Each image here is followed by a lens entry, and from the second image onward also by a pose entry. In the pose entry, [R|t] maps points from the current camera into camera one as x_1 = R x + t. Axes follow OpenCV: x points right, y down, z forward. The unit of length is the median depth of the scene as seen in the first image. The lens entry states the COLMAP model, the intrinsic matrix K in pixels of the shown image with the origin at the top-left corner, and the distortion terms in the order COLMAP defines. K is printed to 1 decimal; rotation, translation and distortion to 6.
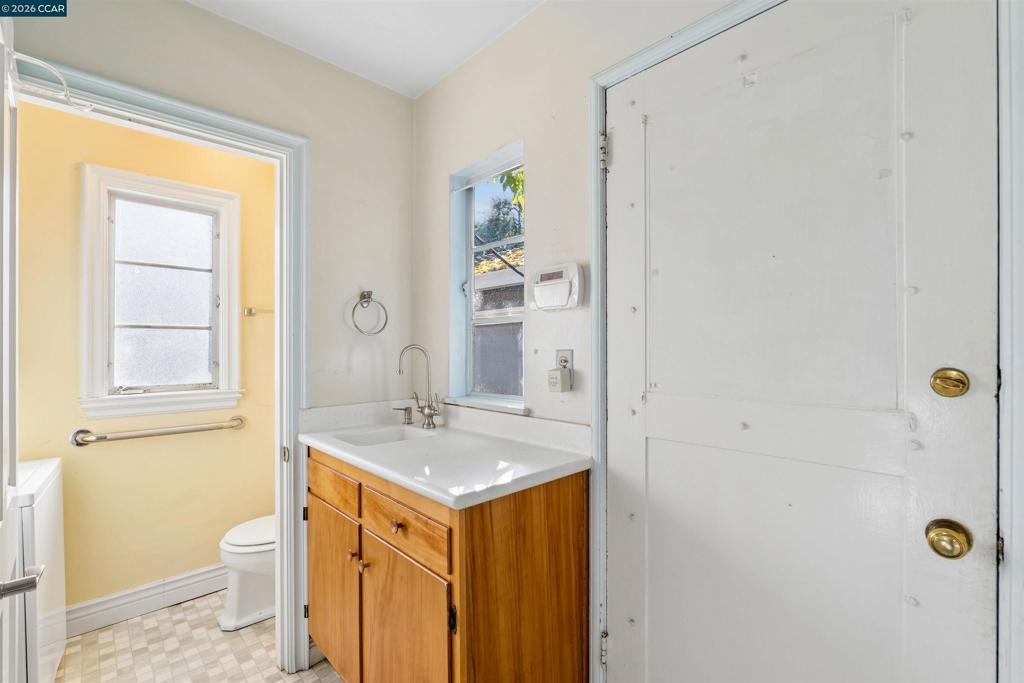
lens RADIAL K [[452.6, 0, 514.6], [0, 452.6, 347.1], [0, 0, 1]] dist [-0.006555, 0.002030]
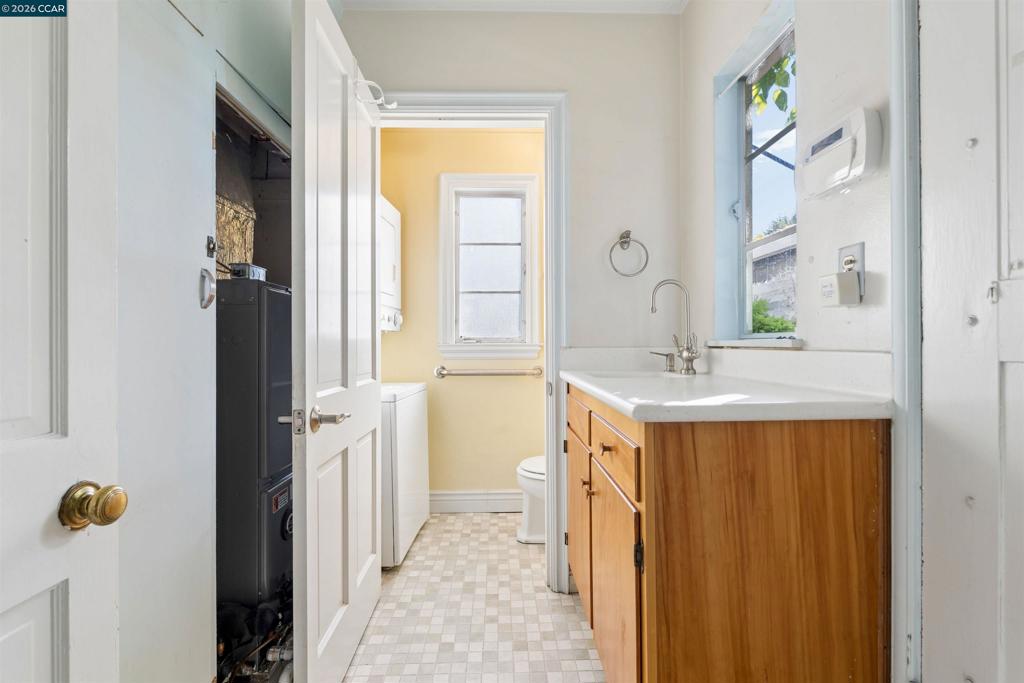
lens RADIAL K [[452.6, 0, 508.6], [0, 452.6, 342.6], [0, 0, 1]] dist [-0.006555, 0.002030]
pose [[0.737349, -0.001575, -0.675510, 0.155305], [0.002976, 0.999995, 0.000917, 0.123068], [0.675506, -0.002686, 0.737350, 0.126099]]
